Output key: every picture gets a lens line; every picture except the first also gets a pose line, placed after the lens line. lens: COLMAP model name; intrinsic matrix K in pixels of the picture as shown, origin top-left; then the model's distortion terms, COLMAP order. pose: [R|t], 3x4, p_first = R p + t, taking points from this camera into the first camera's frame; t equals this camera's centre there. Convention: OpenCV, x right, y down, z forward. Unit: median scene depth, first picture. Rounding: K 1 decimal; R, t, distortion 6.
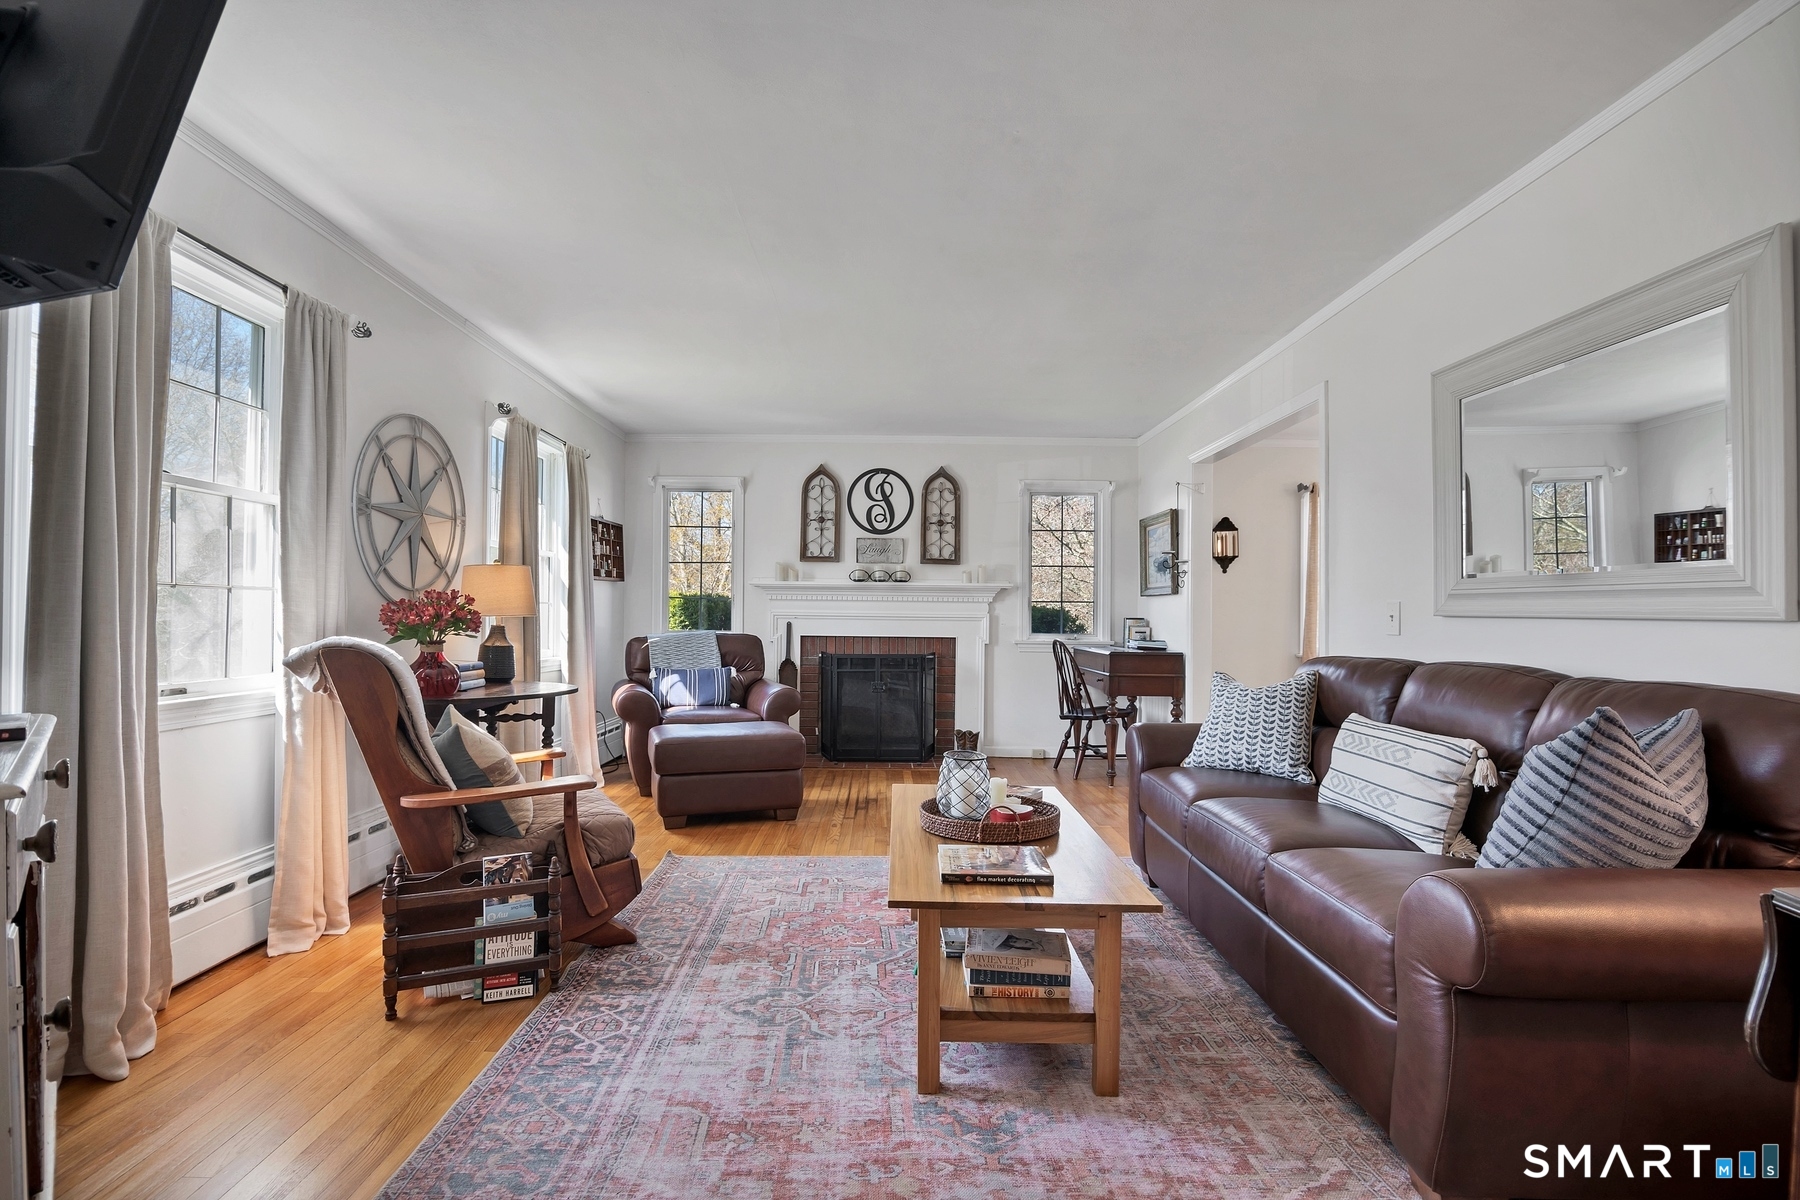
lens RADIAL K [[830.7, 0, 893.9], [0, 830.7, 609.6], [0, 0, 1]] dist [-0.010178, -0.005103]
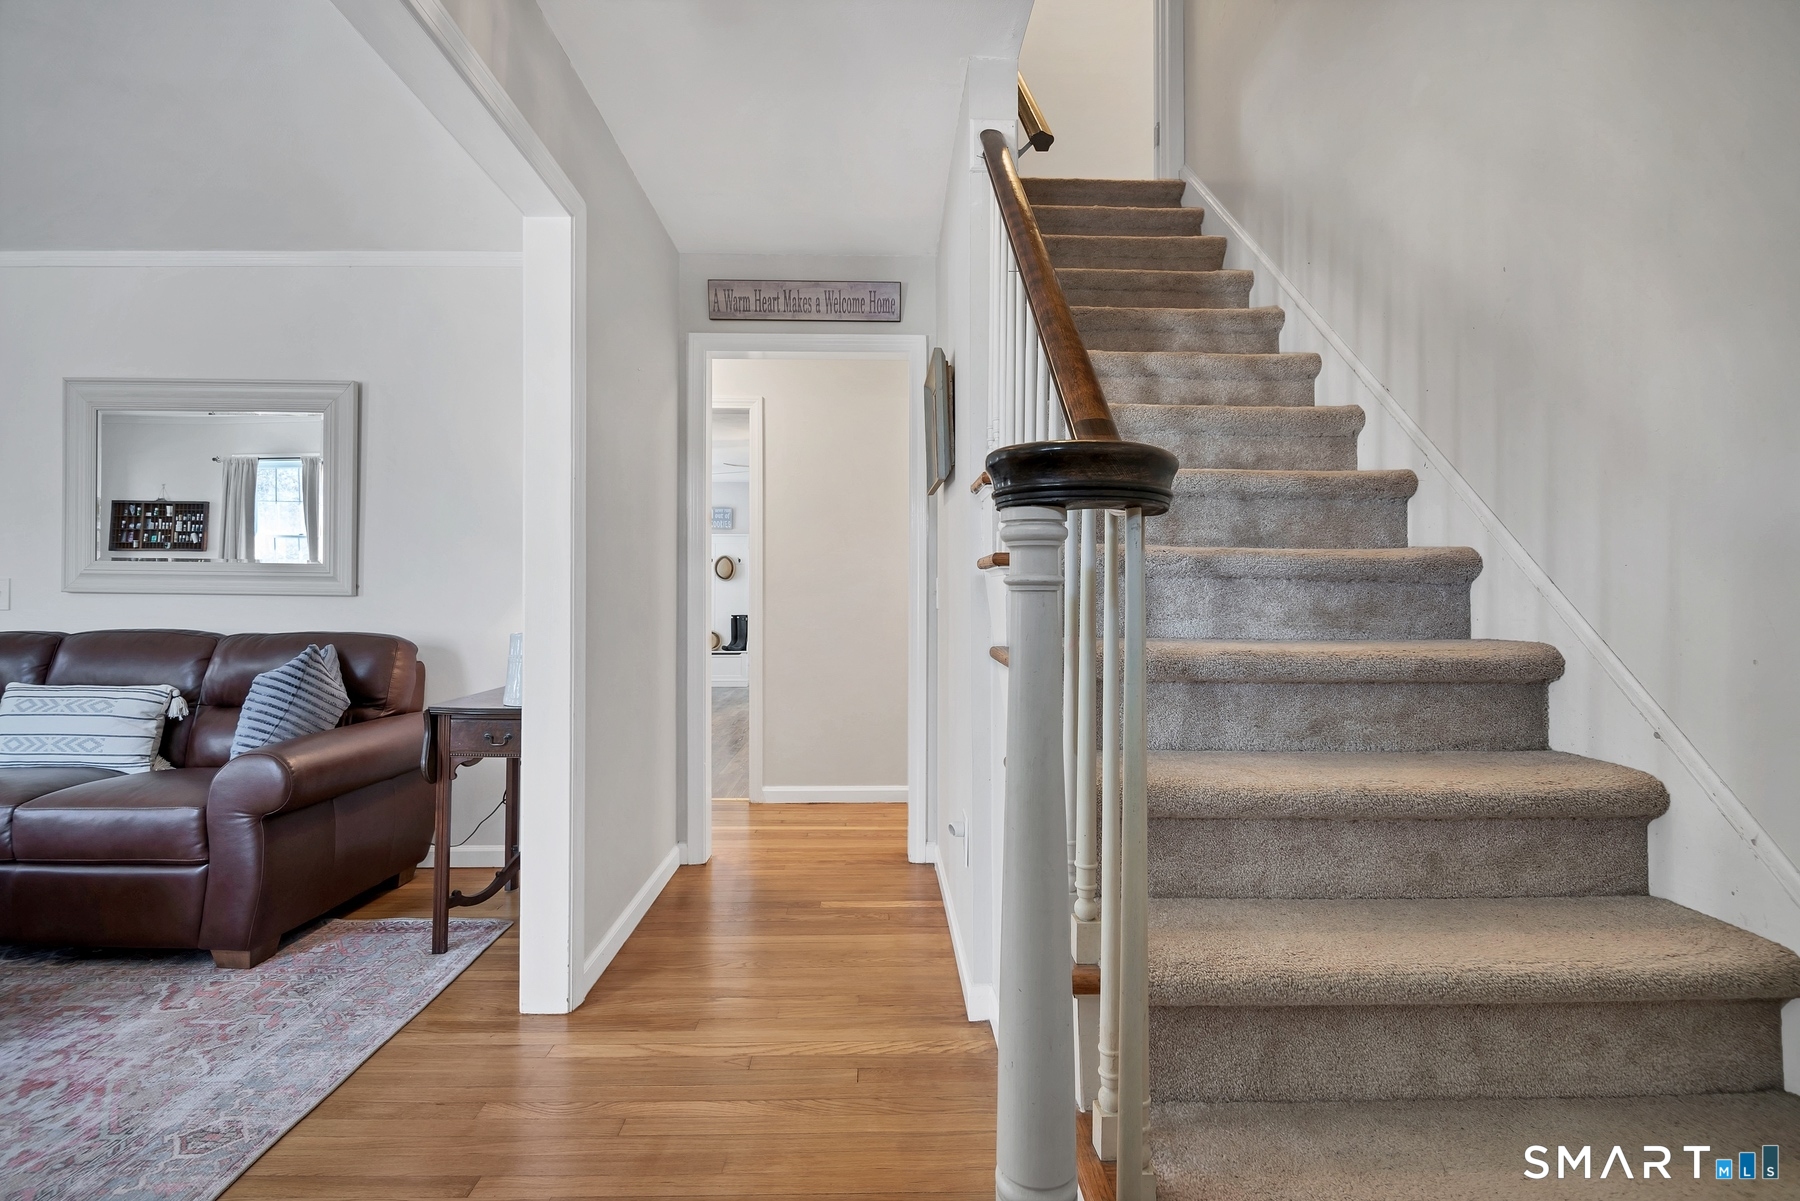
lens RADIAL K [[830.7, 0, 898.7], [0, 830.7, 596.1], [0, 0, 1]] dist [-0.010178, -0.005103]
pose [[-0.027756, -0.007833, 0.999584, -0.902228], [-0.011117, 0.999910, 0.007527, -0.014985], [-0.999553, -0.010904, -0.027841, -0.214470]]
